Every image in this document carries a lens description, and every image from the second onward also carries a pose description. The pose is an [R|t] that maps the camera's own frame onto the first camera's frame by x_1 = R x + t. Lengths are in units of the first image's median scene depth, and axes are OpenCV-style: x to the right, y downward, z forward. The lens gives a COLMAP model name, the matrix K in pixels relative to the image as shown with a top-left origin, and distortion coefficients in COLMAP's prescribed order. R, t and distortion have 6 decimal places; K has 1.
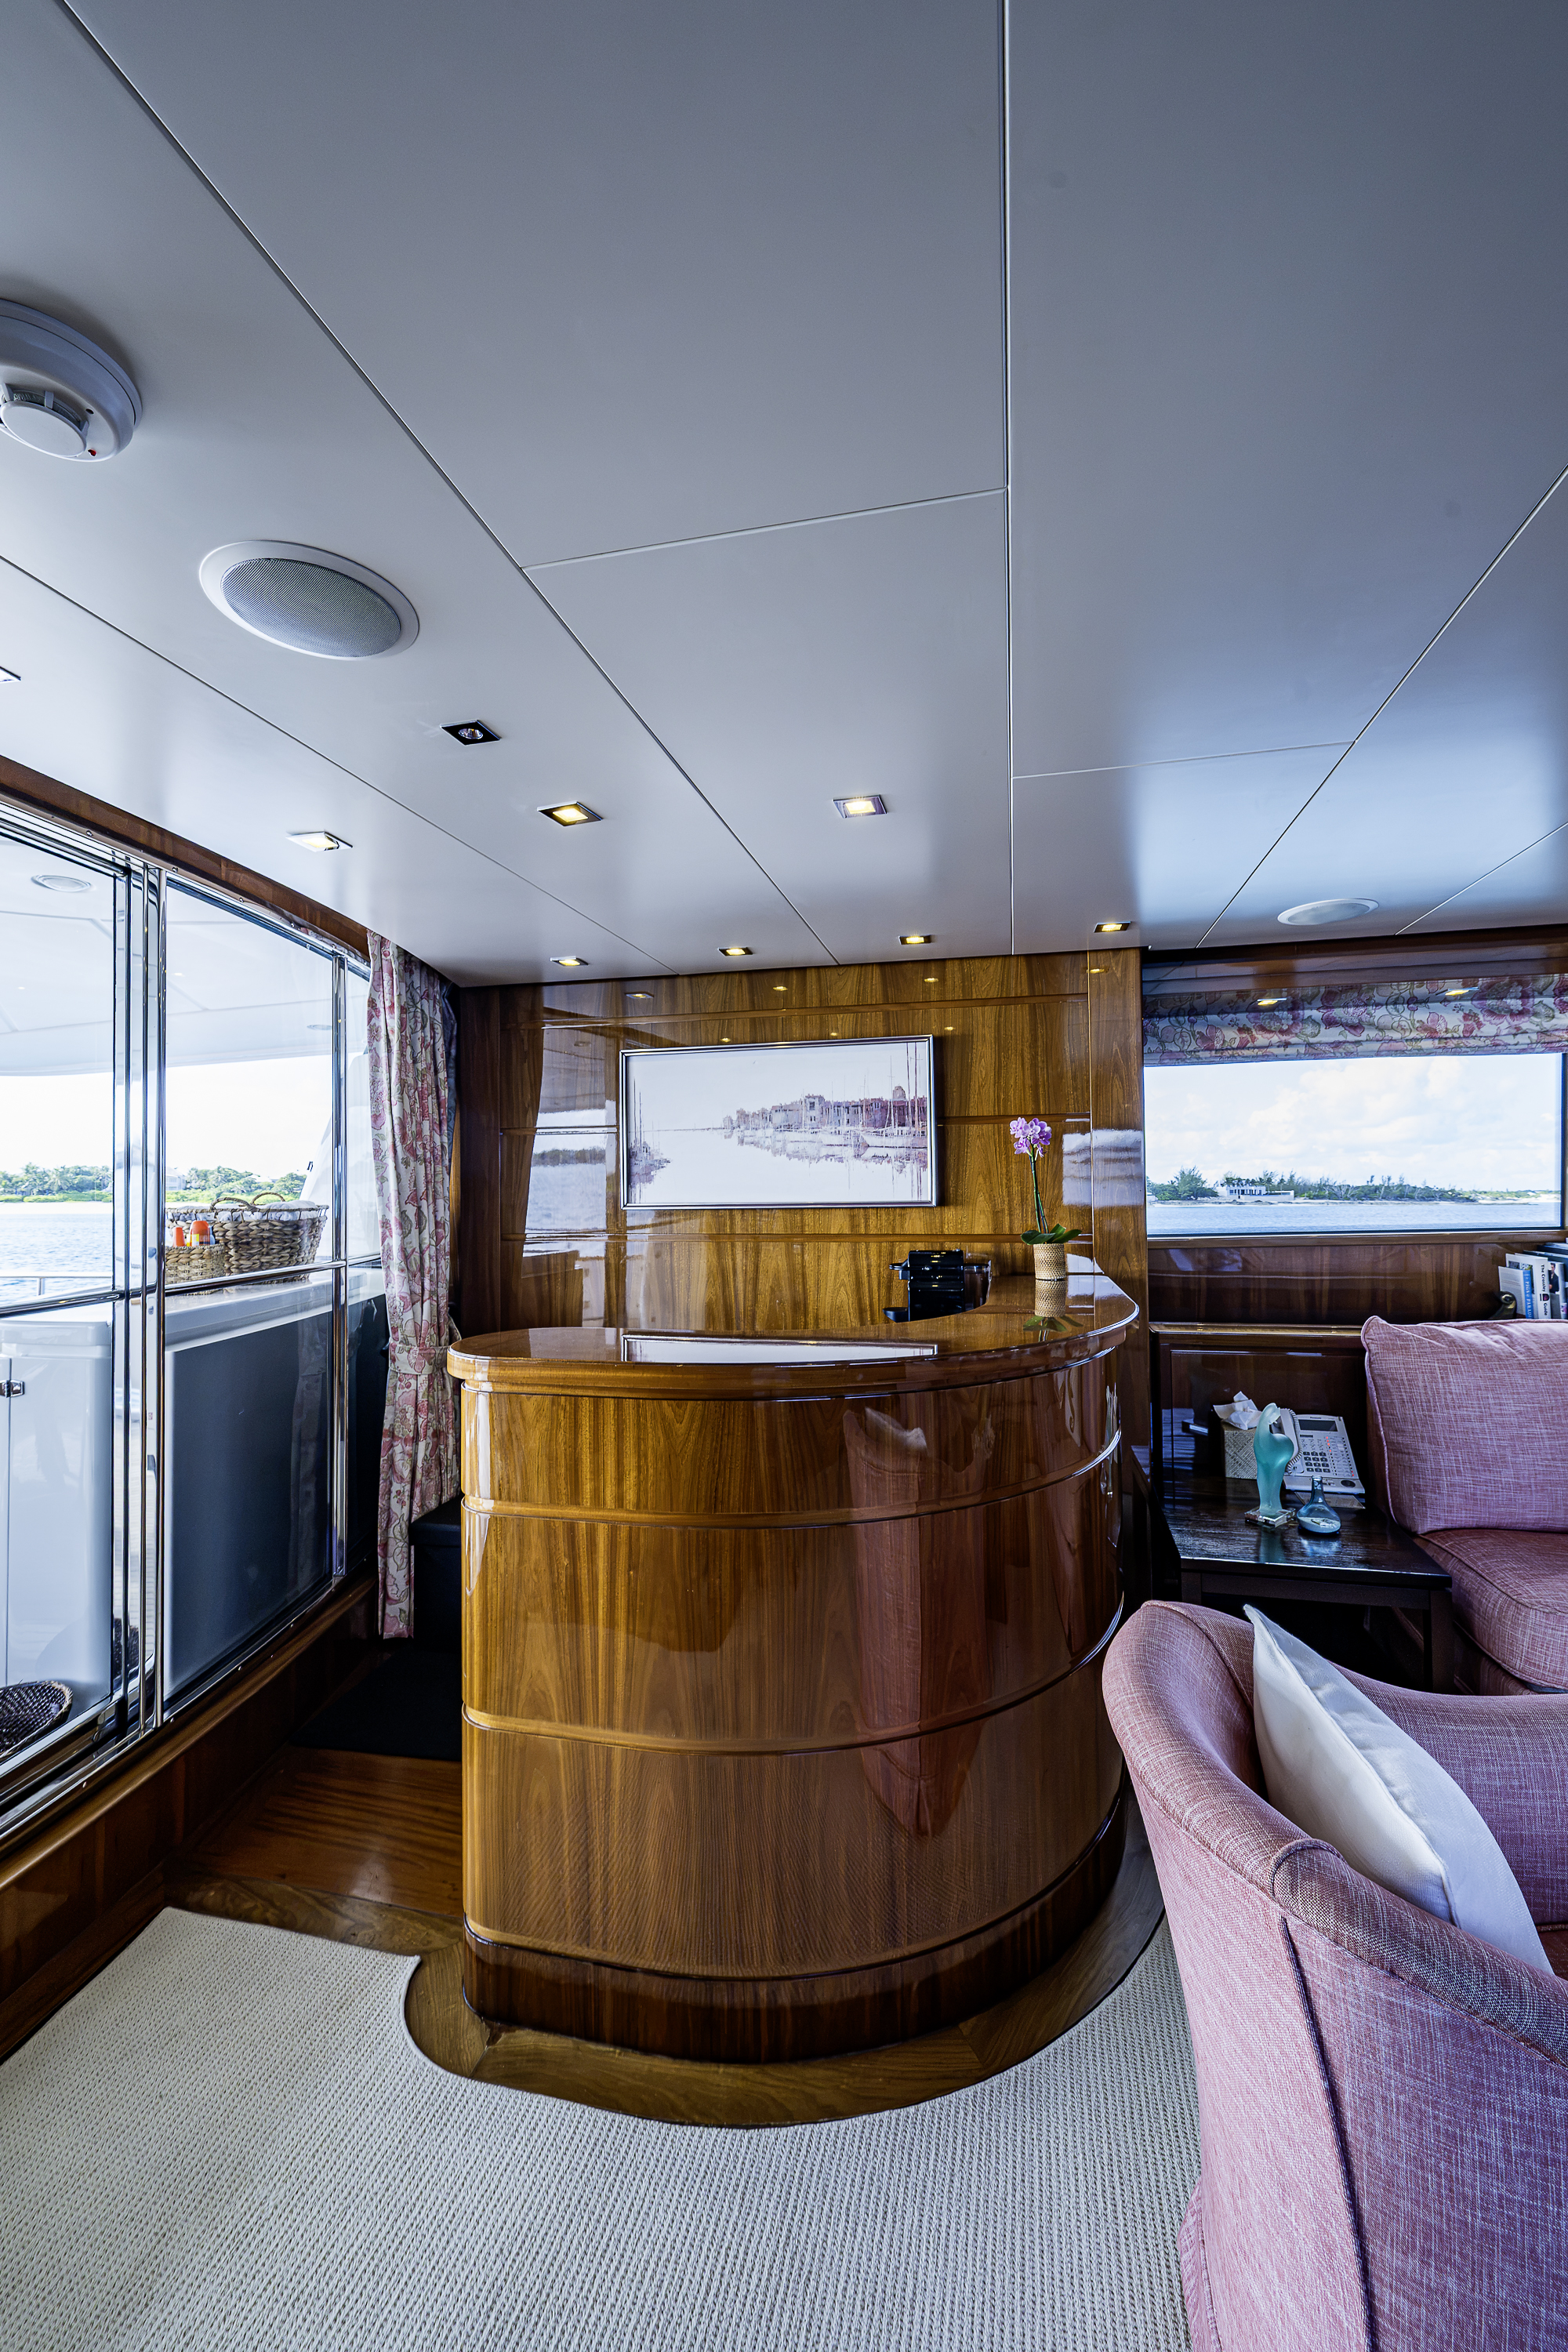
lens RADIAL K [[927.9, 0, 790.9], [0, 927.9, 1167.3], [0, 0, 1]] dist [-0.009904, 0.000686]
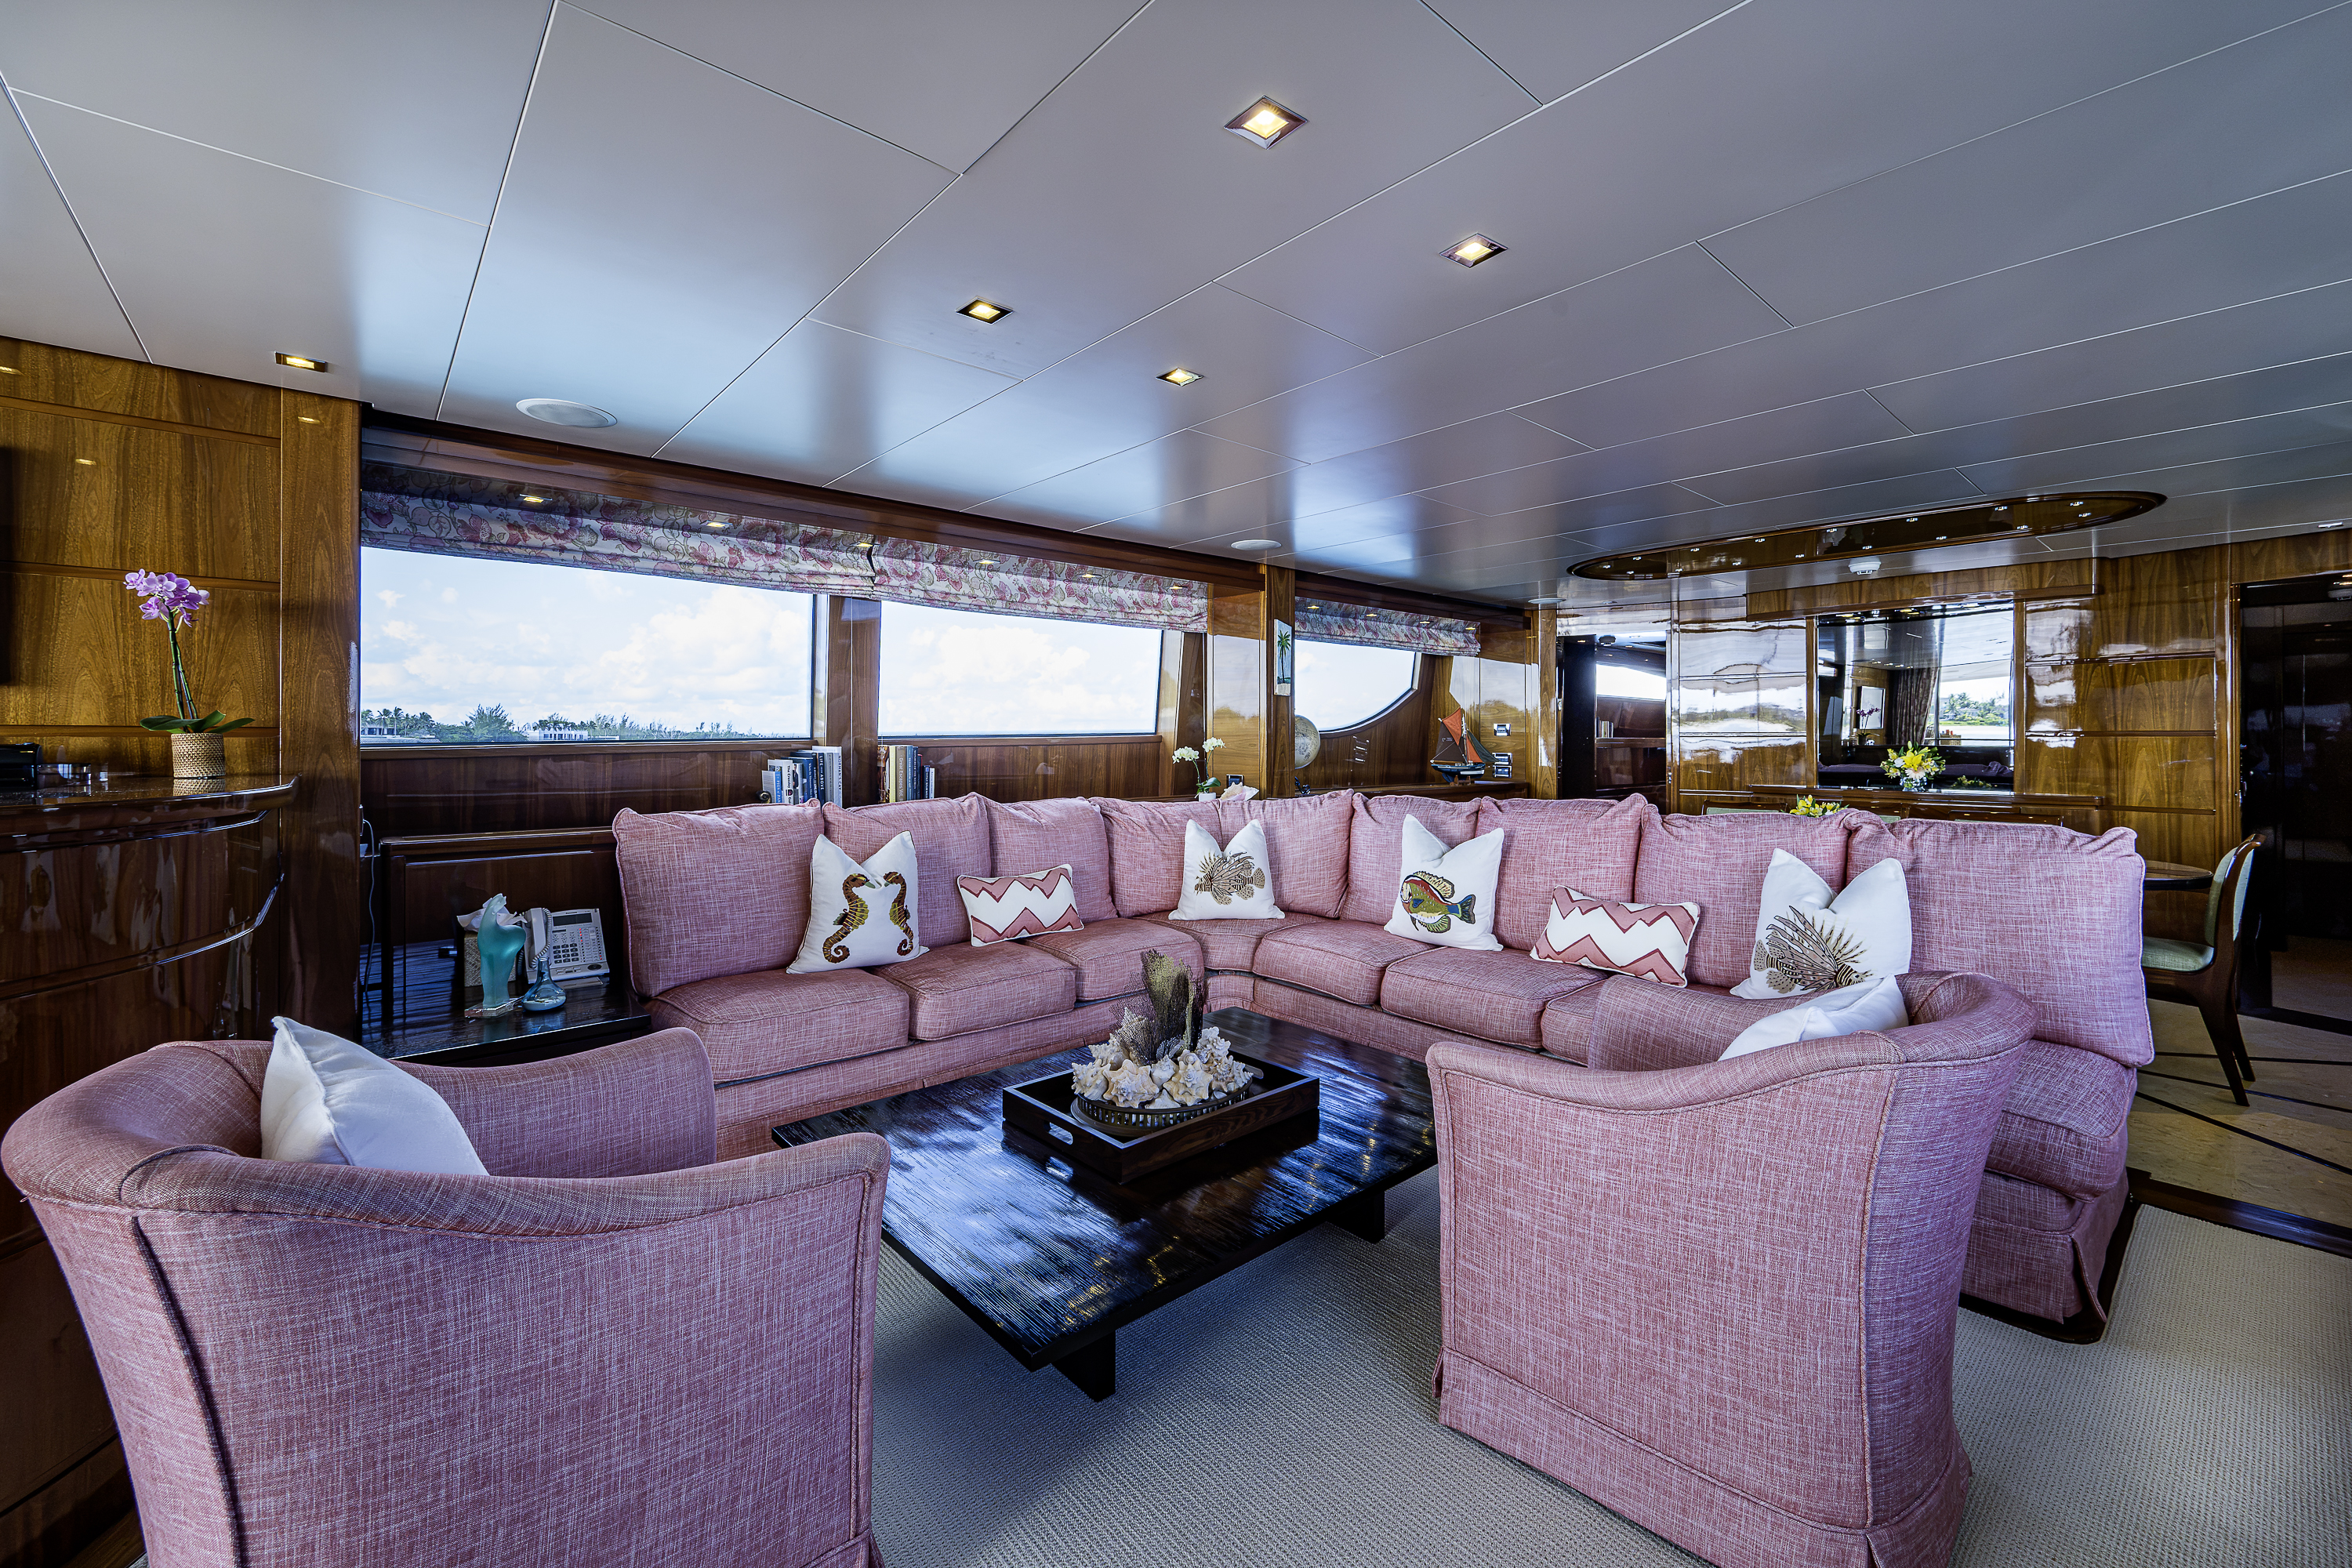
lens RADIAL K [[961.5, 0, 1189.4], [0, 961.5, 742.3], [0, 0, 1]] dist [-0.003171, 0.000139]
pose [[0.573751, 0.012208, 0.818939, 0.082086], [-0.025968, 0.999657, 0.003292, 0.057973], [-0.818618, -0.023155, 0.573872, -0.163036]]
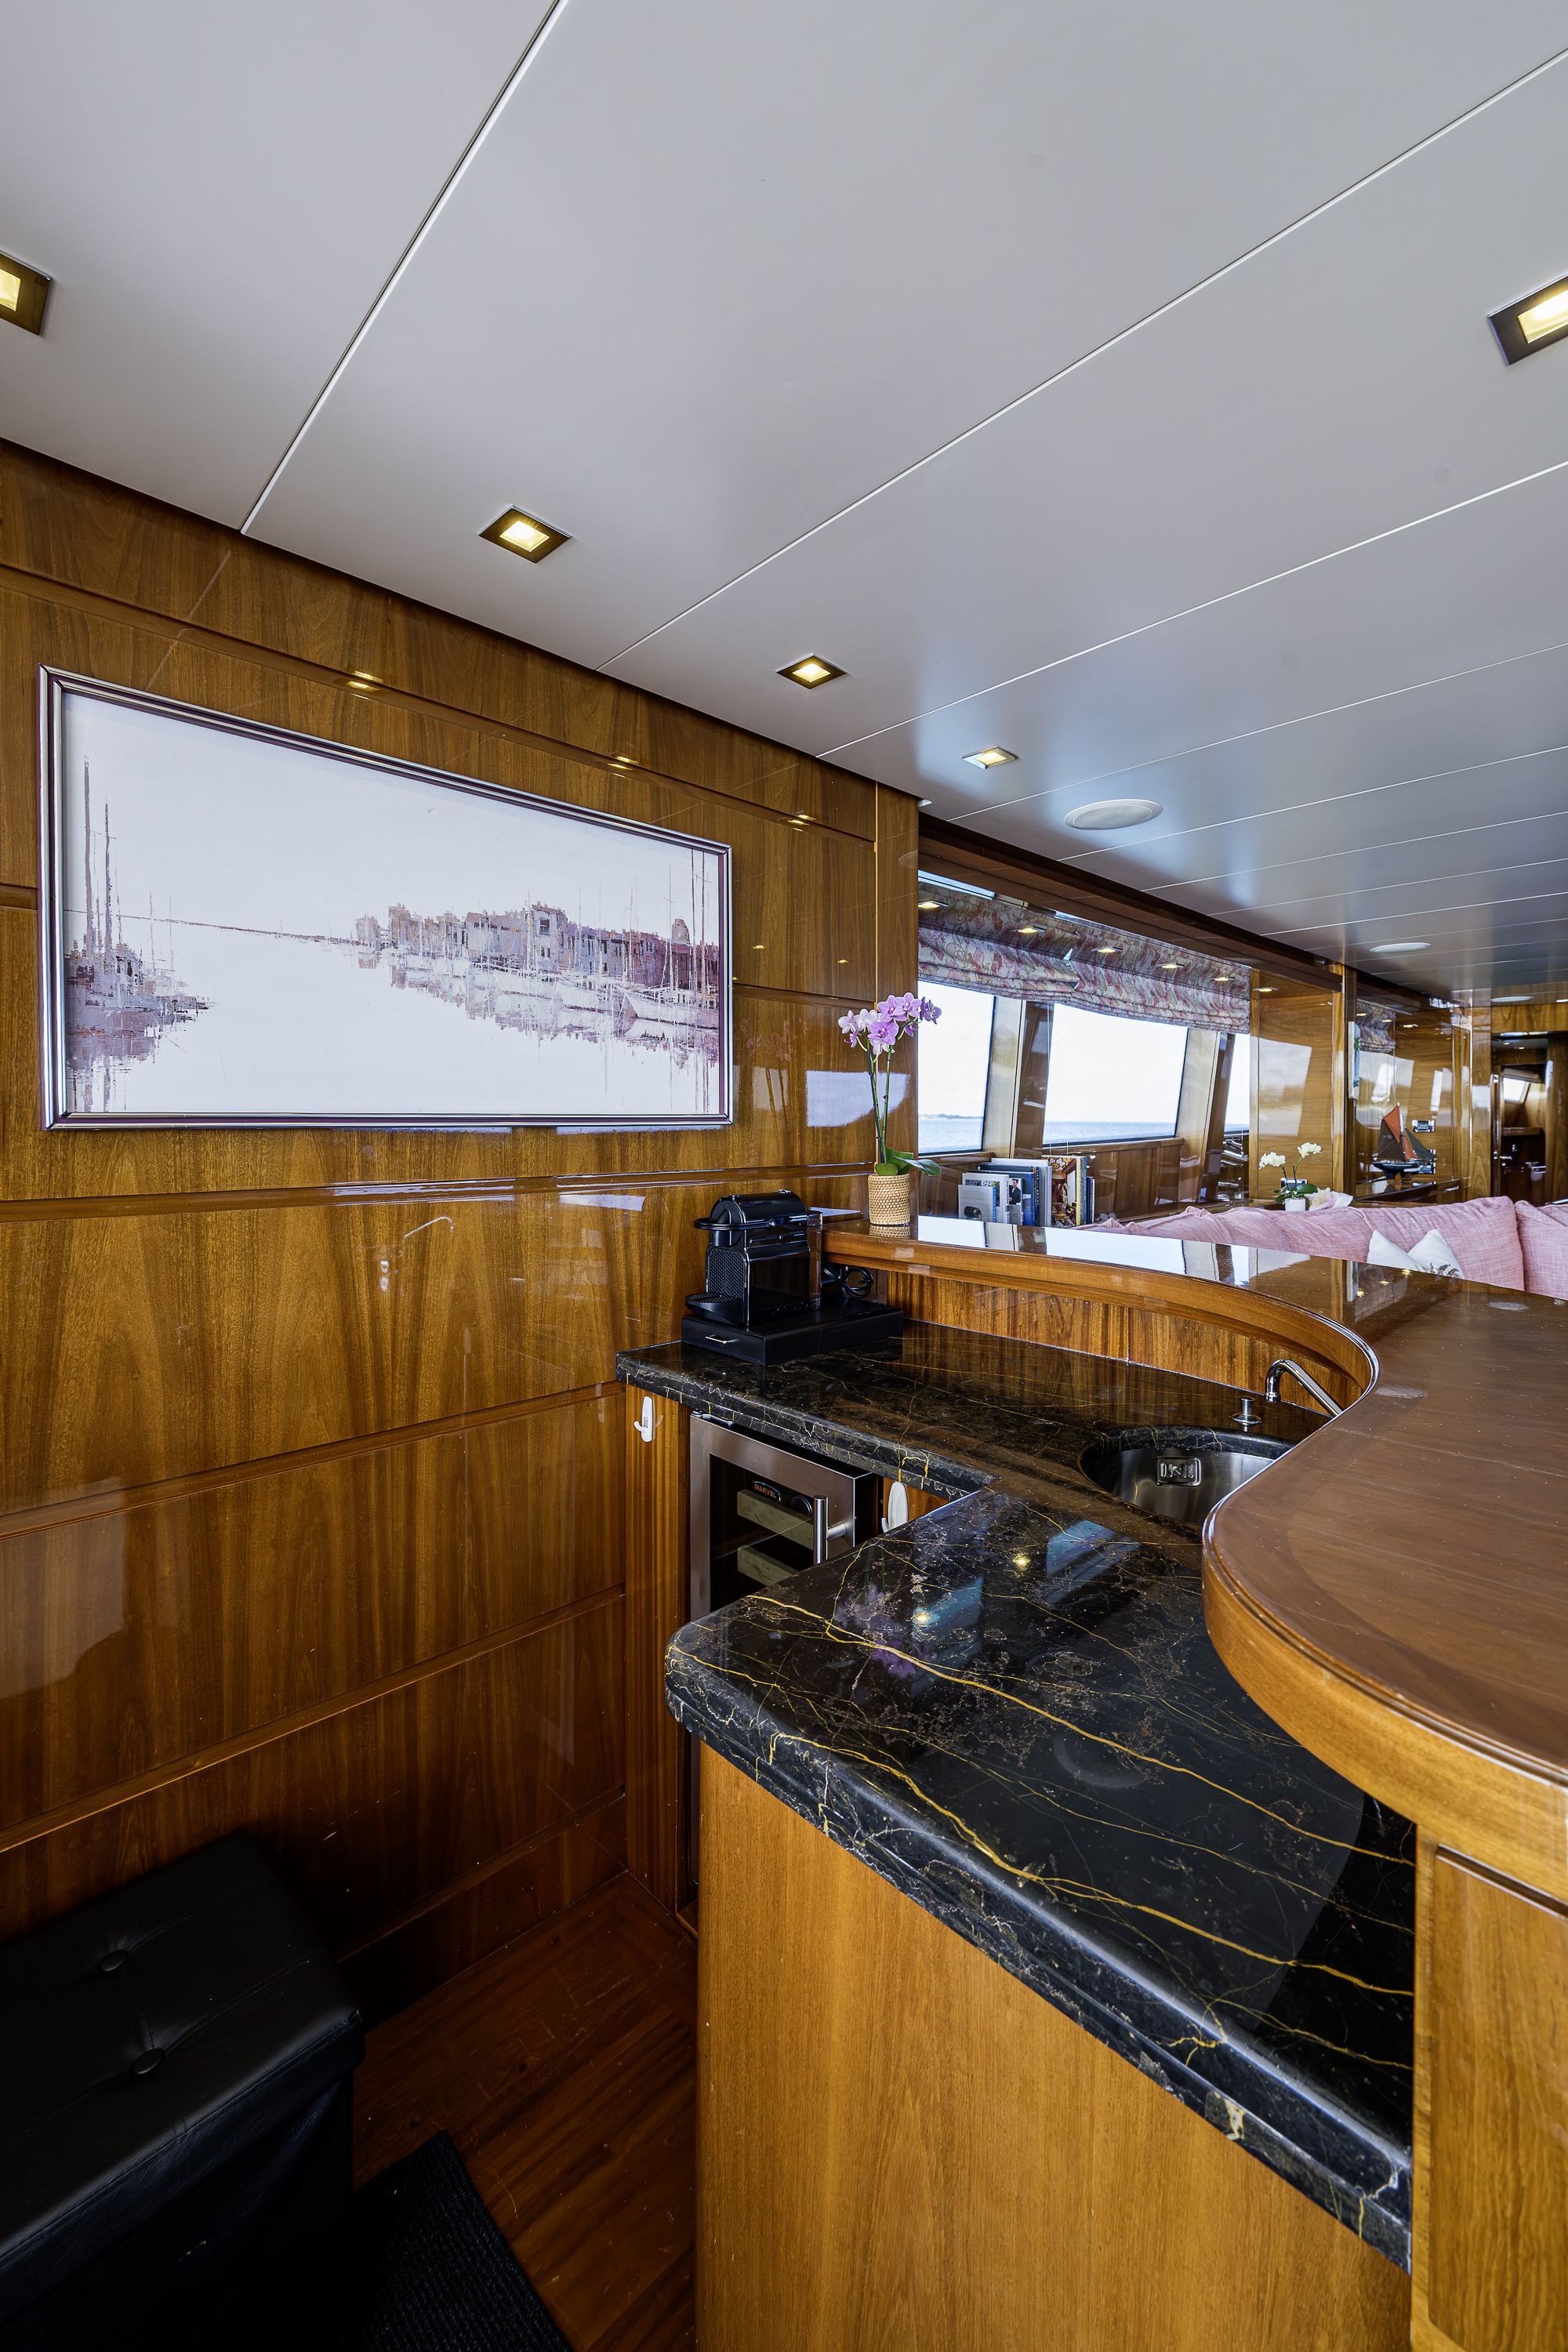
lens RADIAL K [[937.7, 0, 780.7], [0, 937.7, 1145.4], [0, 0, 1]] dist [-0.000506, 0.000068]
pose [[0.544483, -0.008789, 0.838726, -0.342908], [-0.020073, 0.999522, 0.023505, 0.039718], [-0.838532, -0.029634, 0.544046, 0.608618]]
